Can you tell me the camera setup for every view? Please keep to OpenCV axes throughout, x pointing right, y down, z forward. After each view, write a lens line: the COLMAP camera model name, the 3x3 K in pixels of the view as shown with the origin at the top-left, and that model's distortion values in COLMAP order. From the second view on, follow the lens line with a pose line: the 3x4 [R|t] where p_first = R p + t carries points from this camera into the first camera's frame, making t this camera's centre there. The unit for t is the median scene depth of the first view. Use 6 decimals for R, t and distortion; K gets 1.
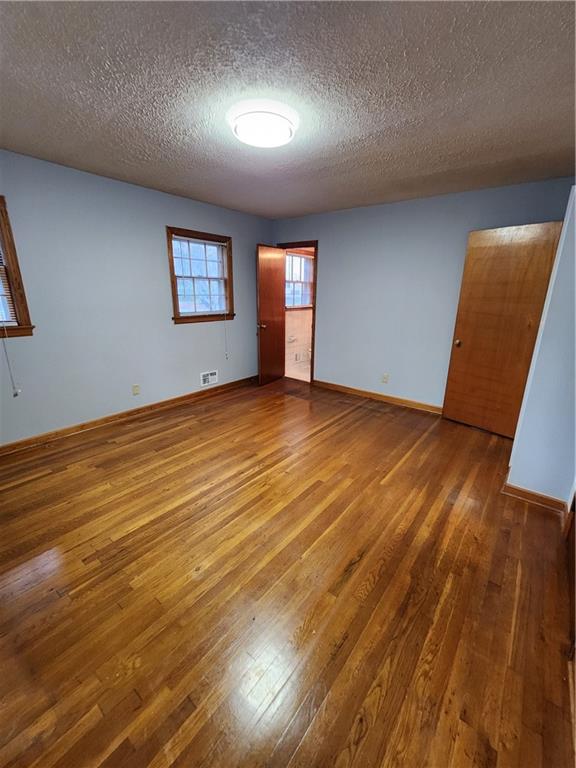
lens RADIAL K [[316.4, 0, 281.0], [0, 316.4, 376.3], [0, 0, 1]] dist [0.000245, 0.000049]
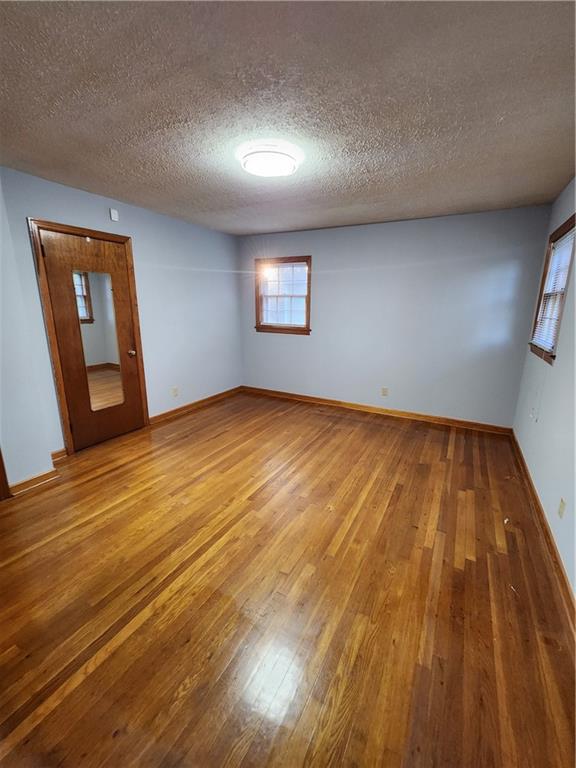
lens RADIAL K [[317.4, 0, 294.0], [0, 317.4, 381.1], [0, 0, 1]] dist [0.000295, 0.000195]
pose [[-0.977722, 0.022761, -0.208667, 0.093177], [-0.081579, 0.874748, 0.477662, -0.468806], [0.193403, 0.484043, -0.853404, 1.703566]]
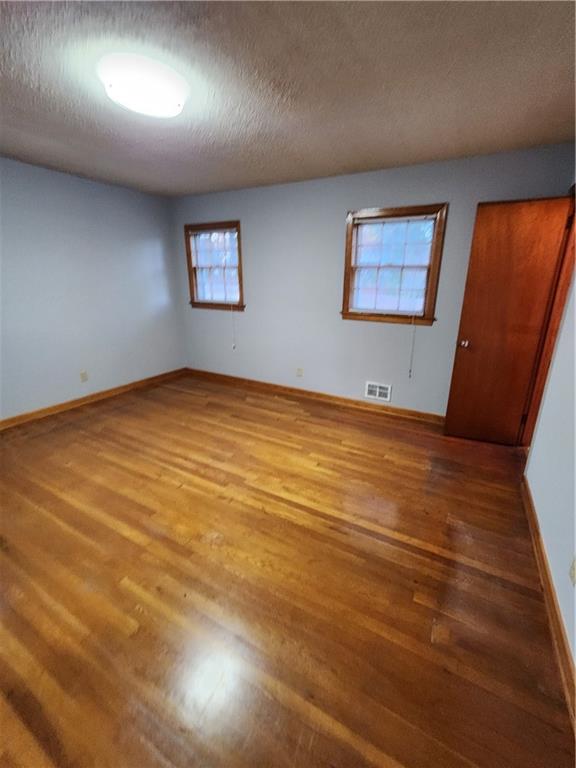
lens RADIAL K [[316.0, 0, 304.8], [0, 316.0, 374.3], [0, 0, 1]] dist [-0.001217, -0.000192]
pose [[0.206694, 0.269813, -0.940467, 0.798400], [-0.271007, 0.939403, 0.209947, -0.254625], [0.940124, 0.211479, 0.267290, 0.987232]]
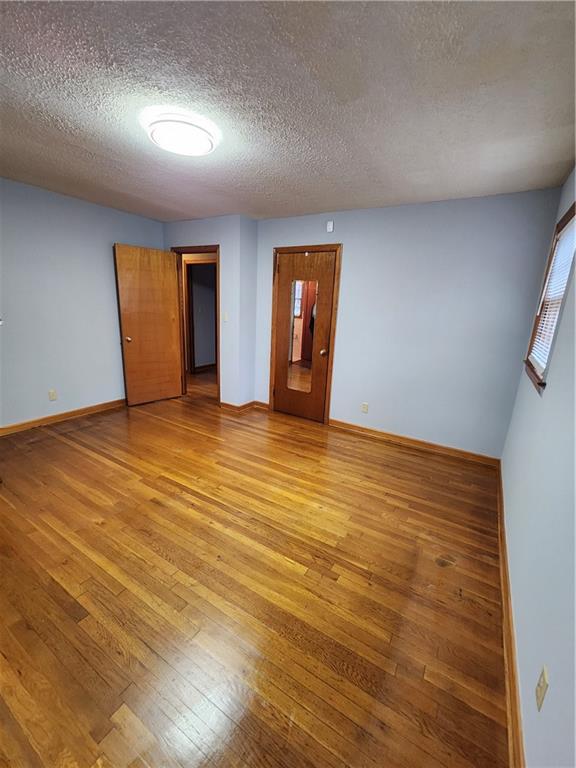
lens RADIAL K [[325.4, 0, 306.3], [0, 325.4, 382.0], [0, 0, 1]] dist [0.000616, -0.000018]
pose [[-0.161174, -0.255273, 0.953341, -0.919032], [0.212285, 0.934392, 0.286089, -0.202460], [-0.963825, 0.248490, -0.096409, 0.665047]]
